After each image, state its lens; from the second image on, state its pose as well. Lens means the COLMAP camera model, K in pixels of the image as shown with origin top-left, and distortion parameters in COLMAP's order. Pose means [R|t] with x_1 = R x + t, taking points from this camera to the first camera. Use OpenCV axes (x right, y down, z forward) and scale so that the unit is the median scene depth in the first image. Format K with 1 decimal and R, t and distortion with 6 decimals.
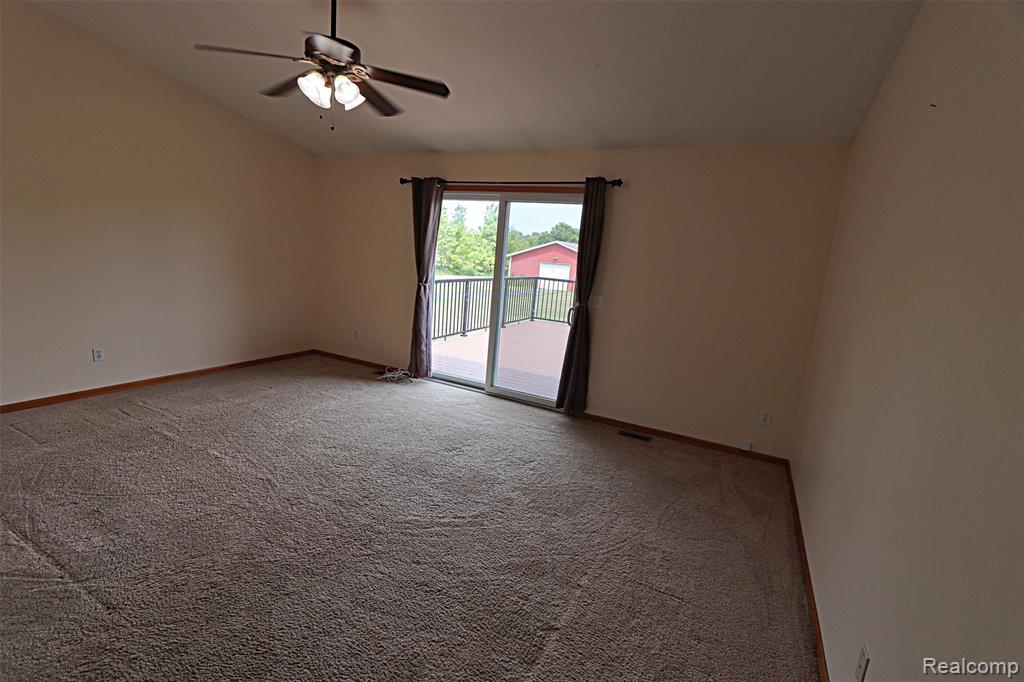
lens RADIAL K [[471.2, 0, 504.8], [0, 471.2, 345.1], [0, 0, 1]] dist [-0.013729, 0.000382]
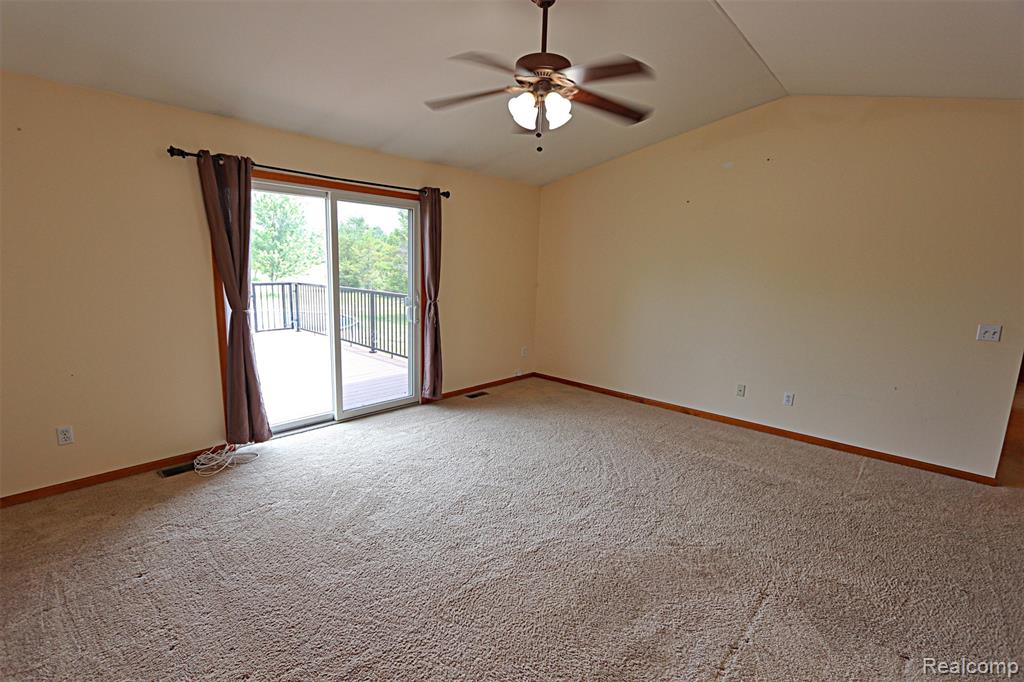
lens RADIAL K [[473.2, 0, 508.2], [0, 473.2, 342.5], [0, 0, 1]] dist [-0.010388, 0.001136]
pose [[0.259923, -0.234928, 0.936616, -0.755316], [0.180526, 0.964675, 0.191868, -0.152447], [-0.948604, 0.119213, 0.293151, 0.448284]]
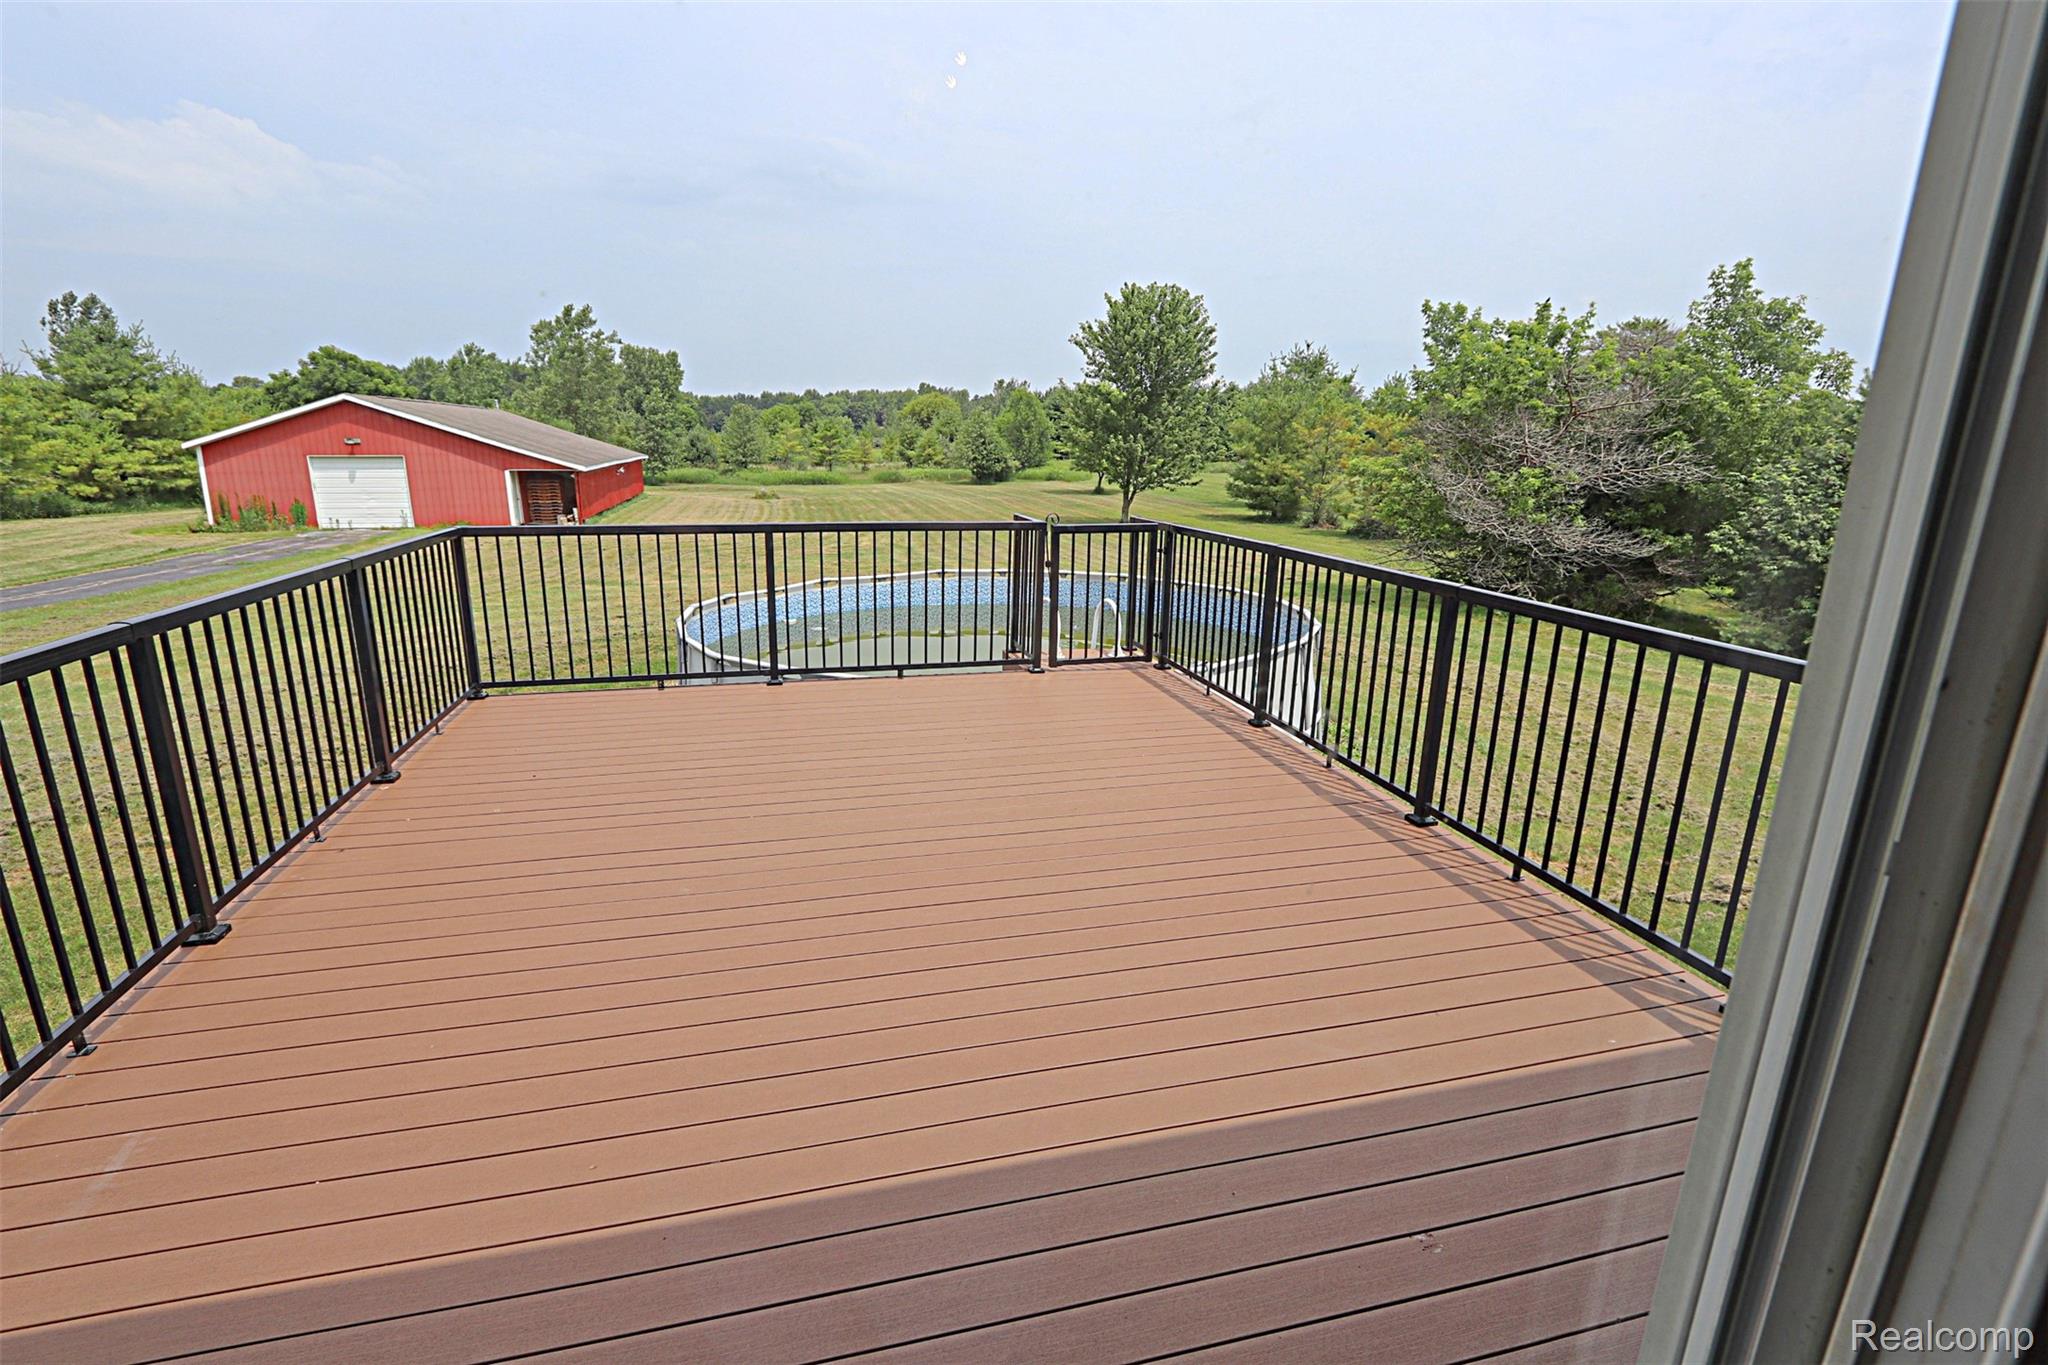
lens RADIAL K [[942.3, 0, 1009.7], [0, 942.3, 690.7], [0, 0, 1]] dist [-0.013729, 0.000382]
pose [[0.748326, -0.238406, 0.619008, -0.063333], [0.176805, 0.971109, 0.160273, -0.205882], [-0.639334, -0.010492, 0.768858, 1.010490]]
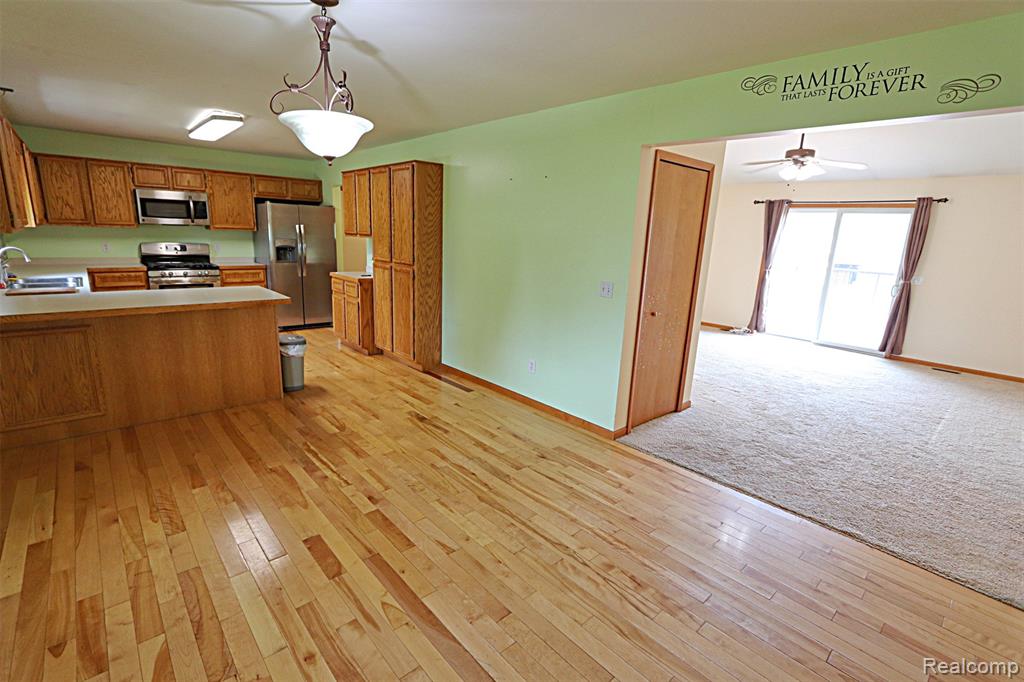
lens RADIAL K [[471.2, 0, 504.8], [0, 471.2, 345.1], [0, 0, 1]] dist [-0.013729, 0.000382]
pose [[0.936191, 0.042795, -0.348877, -0.442382], [-0.036716, 0.999037, 0.024022, 0.111001], [0.349569, -0.009680, 0.936861, -0.736991]]
